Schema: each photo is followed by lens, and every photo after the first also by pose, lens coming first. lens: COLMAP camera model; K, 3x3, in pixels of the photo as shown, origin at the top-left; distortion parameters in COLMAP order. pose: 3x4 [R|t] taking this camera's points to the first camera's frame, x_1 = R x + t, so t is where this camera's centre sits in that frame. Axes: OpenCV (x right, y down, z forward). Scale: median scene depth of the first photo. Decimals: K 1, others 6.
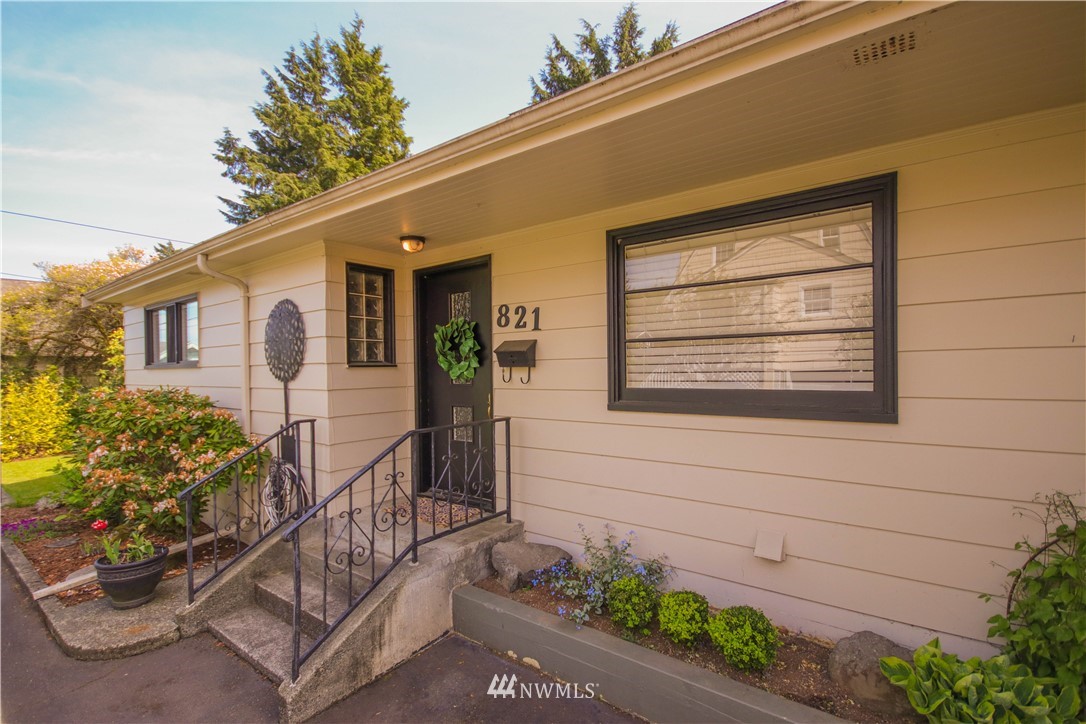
lens RADIAL K [[493.0, 0, 543.8], [0, 493.0, 372.8], [0, 0, 1]] dist [0.002955, -0.009069]
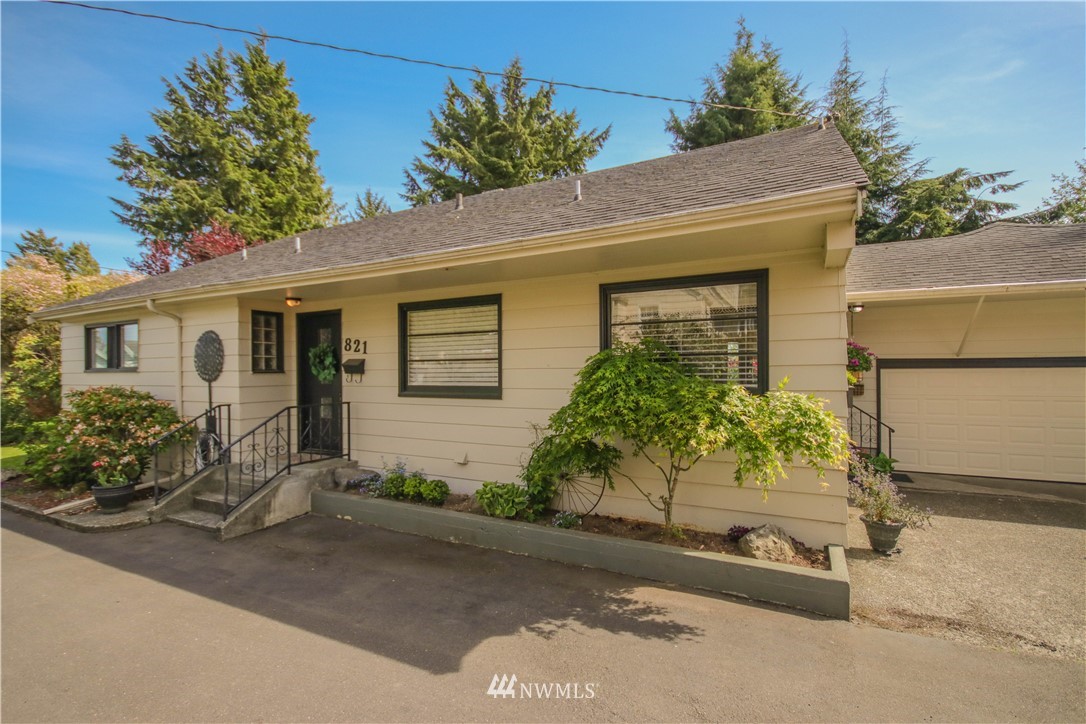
lens RADIAL K [[493.0, 0, 543.8], [0, 493.0, 372.8], [0, 0, 1]] dist [0.002955, -0.009069]
pose [[0.986974, 0.005516, 0.160784, 0.281556], [-0.004558, 0.999970, -0.006327, -0.006144], [-0.160814, 0.005512, 0.986969, -0.734025]]
